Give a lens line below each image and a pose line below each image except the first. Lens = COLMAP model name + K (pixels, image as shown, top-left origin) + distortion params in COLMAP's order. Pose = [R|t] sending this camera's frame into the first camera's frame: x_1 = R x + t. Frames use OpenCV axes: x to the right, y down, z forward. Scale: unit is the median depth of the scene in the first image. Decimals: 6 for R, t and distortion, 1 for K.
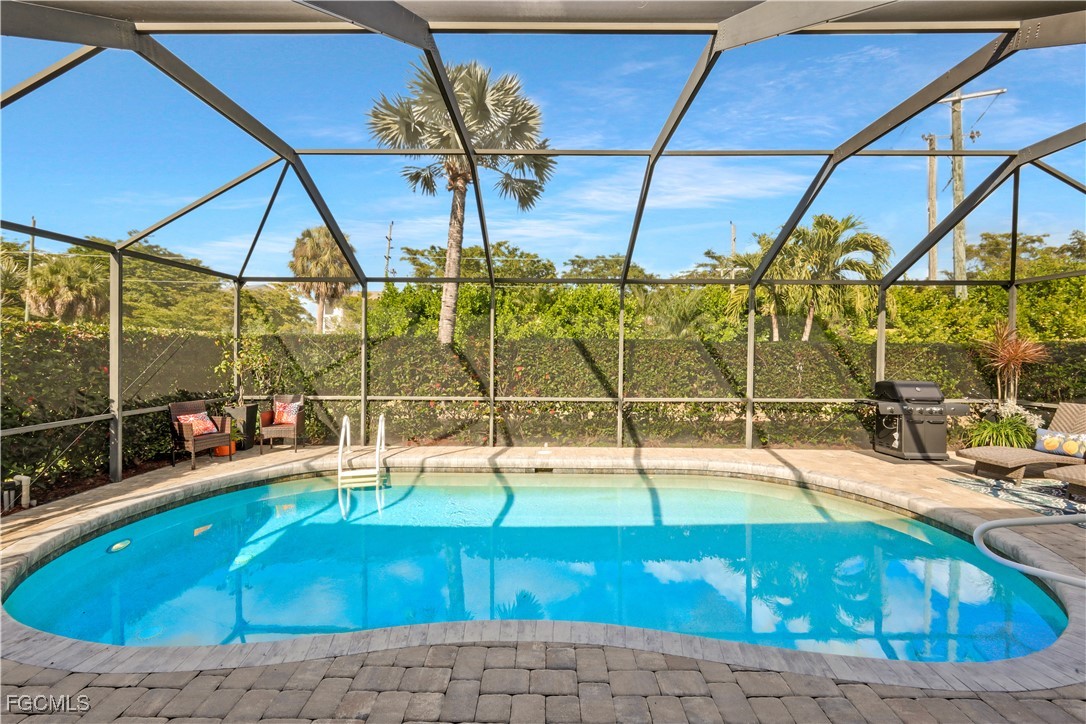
lens RADIAL K [[437.6, 0, 541.7], [0, 437.6, 351.3], [0, 0, 1]] dist [0.000589, 0.000375]
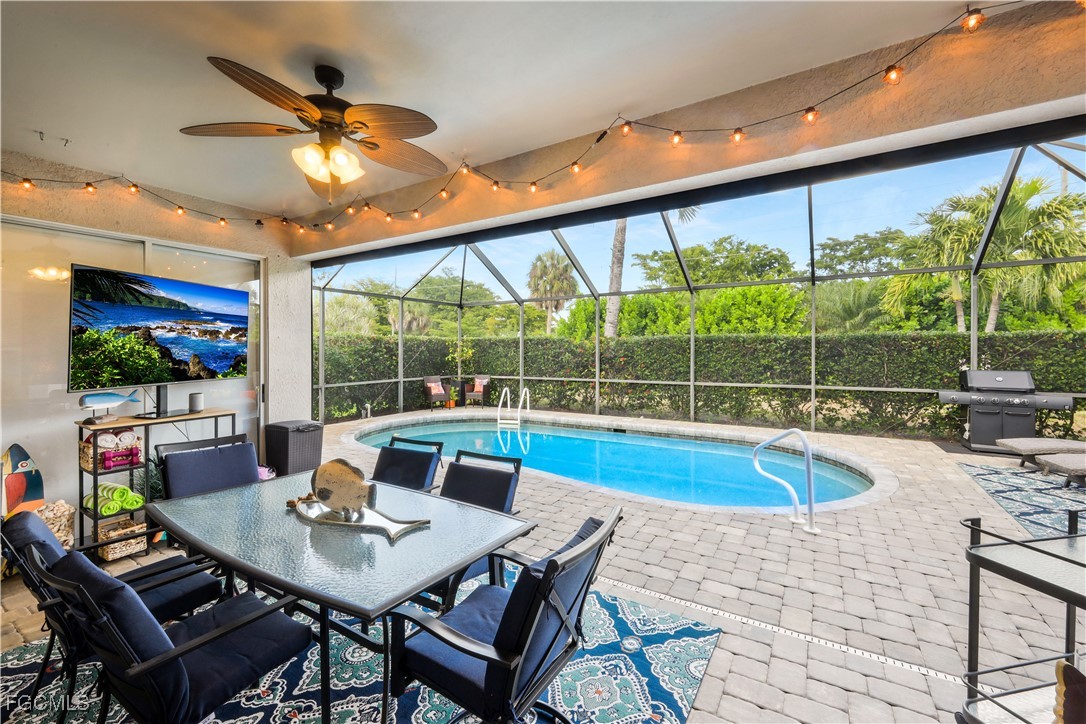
lens RADIAL K [[445.5, 0, 546.5], [0, 445.5, 347.9], [0, 0, 1]] dist [0.000674, 0.000089]
pose [[0.855052, -0.014078, -0.518351, 0.511342], [0.008921, 0.999883, -0.012440, 0.022899], [0.518466, 0.006012, 0.855077, -0.311795]]
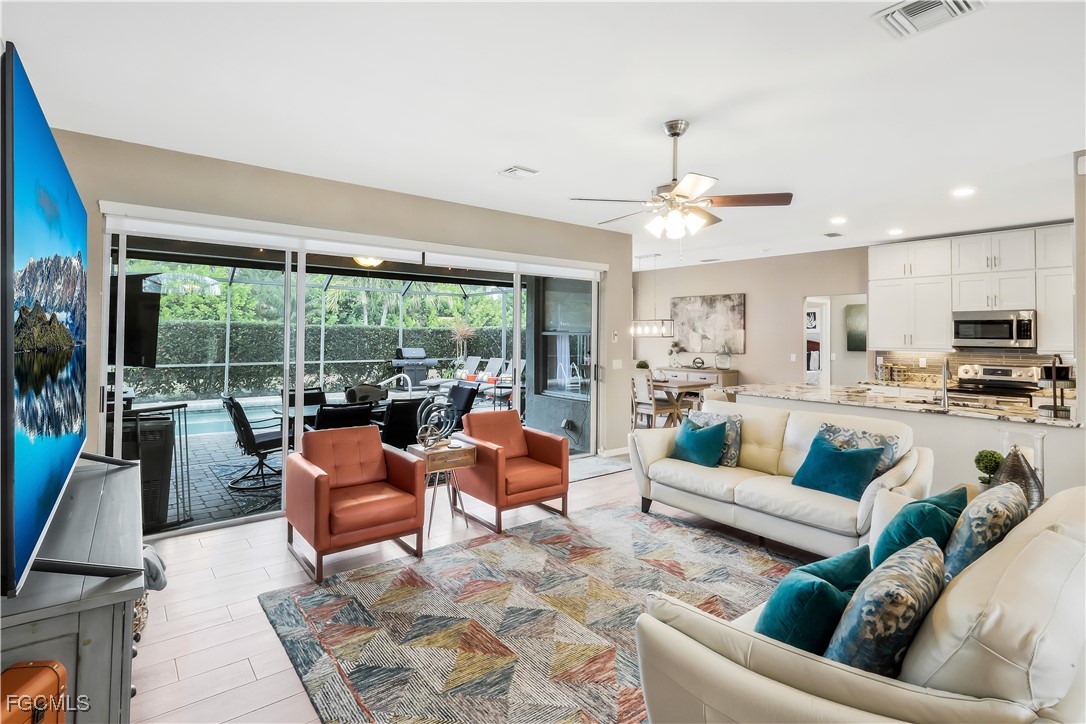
lens RADIAL K [[532.7, 0, 538.9], [0, 532.7, 330.2], [0, 0, 1]] dist [-0.000513, -0.000732]
pose [[0.779225, 0.005320, 0.626721, -0.116144], [-0.000275, 0.999967, -0.008147, 0.013813], [-0.626744, 0.006176, 0.779201, -1.011829]]
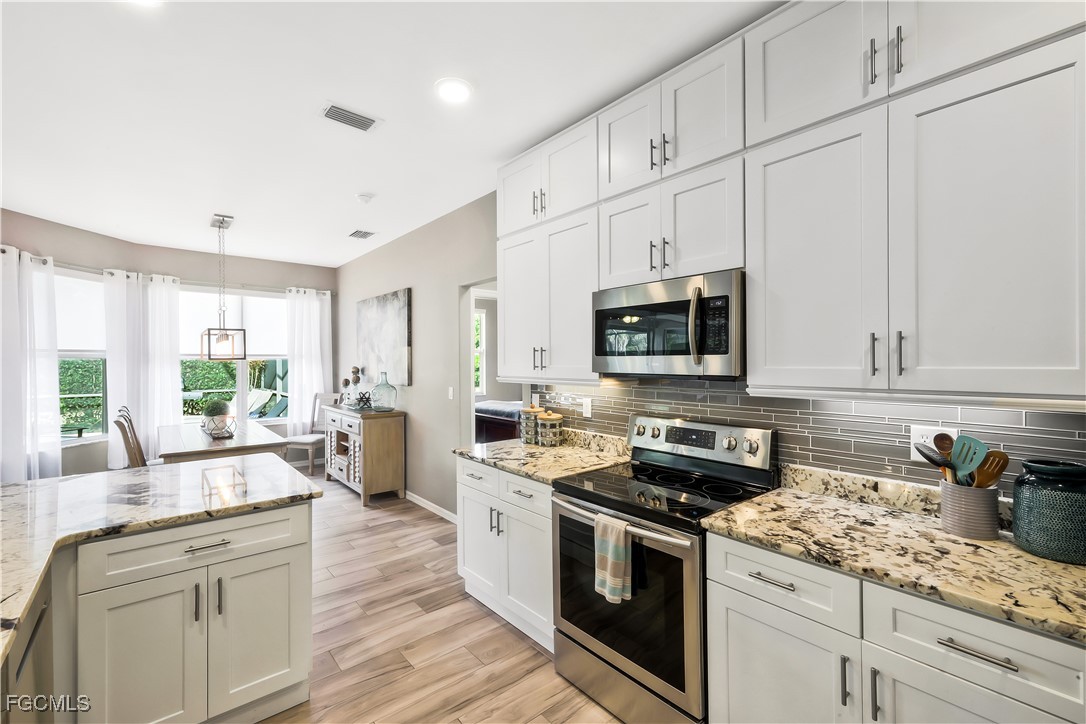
lens RADIAL K [[467.3, 0, 540.7], [0, 467.3, 363.3], [0, 0, 1]] dist [-0.000839, -0.000212]
pose [[0.757864, -0.009586, 0.652343, 0.771990], [0.008709, 0.999952, 0.004576, 0.025355], [-0.652355, 0.002213, 0.757910, -0.969556]]
